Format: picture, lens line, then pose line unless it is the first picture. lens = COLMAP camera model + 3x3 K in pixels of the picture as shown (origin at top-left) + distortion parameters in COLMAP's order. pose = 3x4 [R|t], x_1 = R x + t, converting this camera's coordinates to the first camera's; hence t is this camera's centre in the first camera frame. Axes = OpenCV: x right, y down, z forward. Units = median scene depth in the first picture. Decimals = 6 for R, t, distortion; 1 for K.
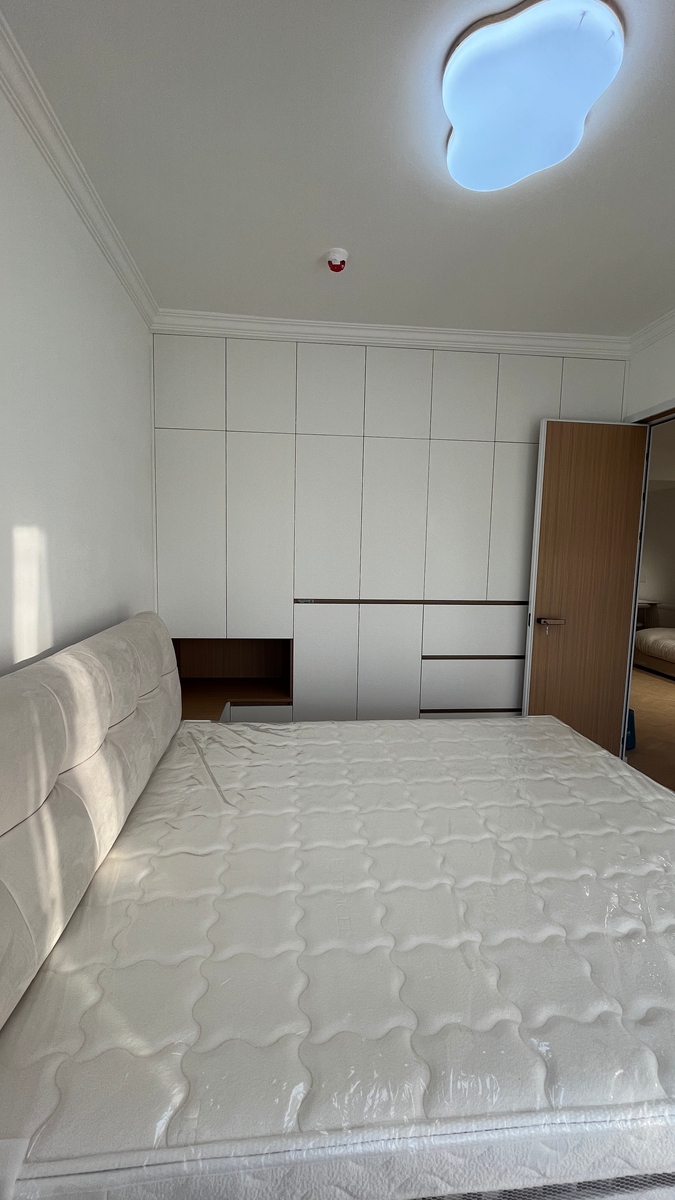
lens RADIAL K [[483.0, 0, 328.8], [0, 483.0, 600.7], [0, 0, 1]] dist [-0.005615, 0.000510]
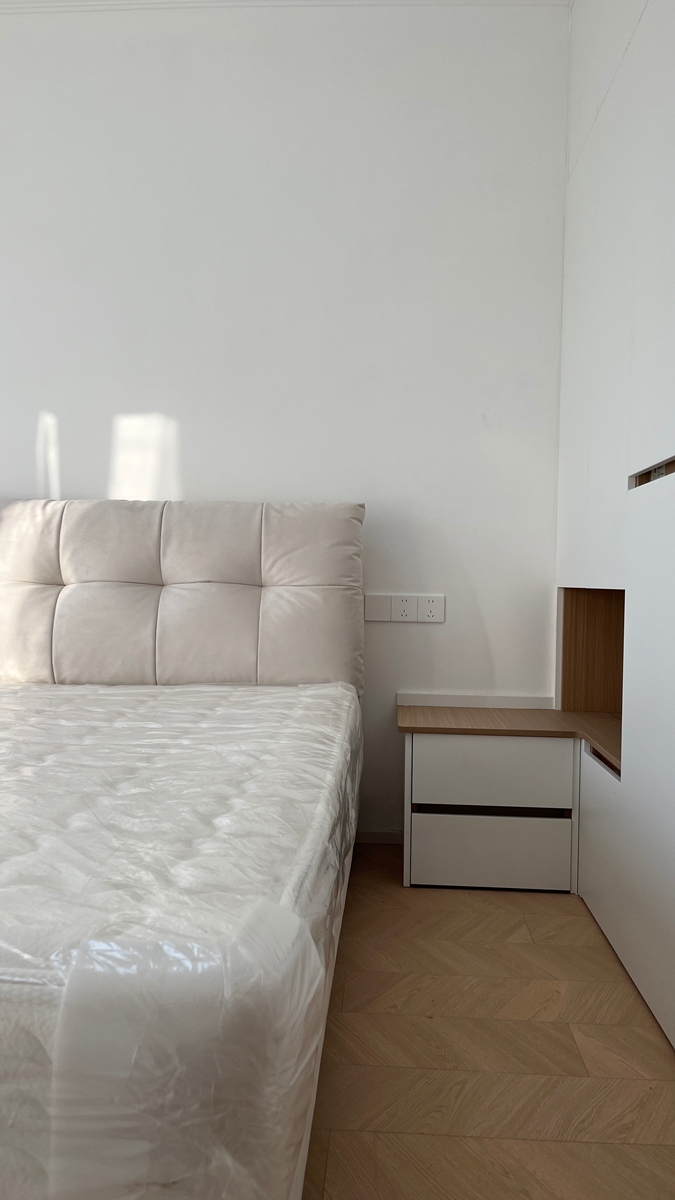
lens RADIAL K [[905.0, 0, 345.0], [0, 905.0, 599.8], [0, 0, 1]] dist [0.039559, -0.051929]
pose [[-0.127767, -0.003762, -0.991797, 0.695508], [-0.131961, 0.991166, 0.013240, 0.118169], [0.982986, 0.132571, -0.127134, 0.988574]]
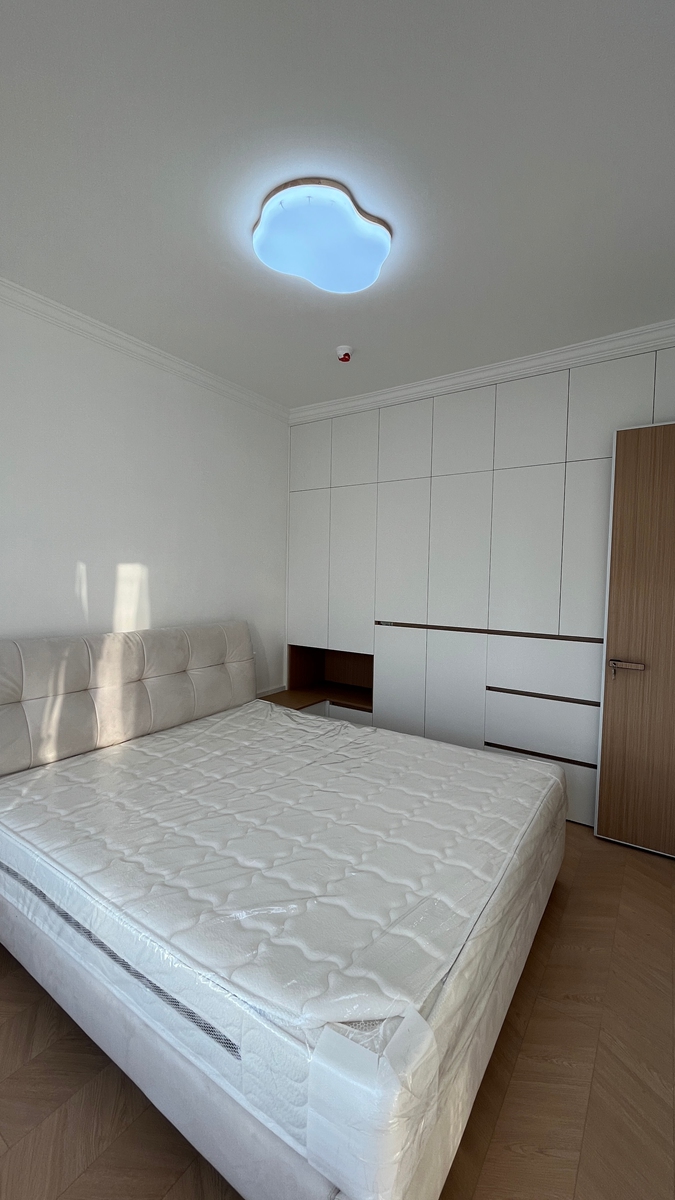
lens RADIAL K [[483.0, 0, 333.4], [0, 483.0, 599.9], [0, 0, 1]] dist [-0.005615, 0.000510]
pose [[0.766513, 0.027551, -0.641637, 0.661772], [-0.073767, 0.996244, -0.045346, 0.007267], [0.637978, 0.082090, 0.765667, 0.038376]]
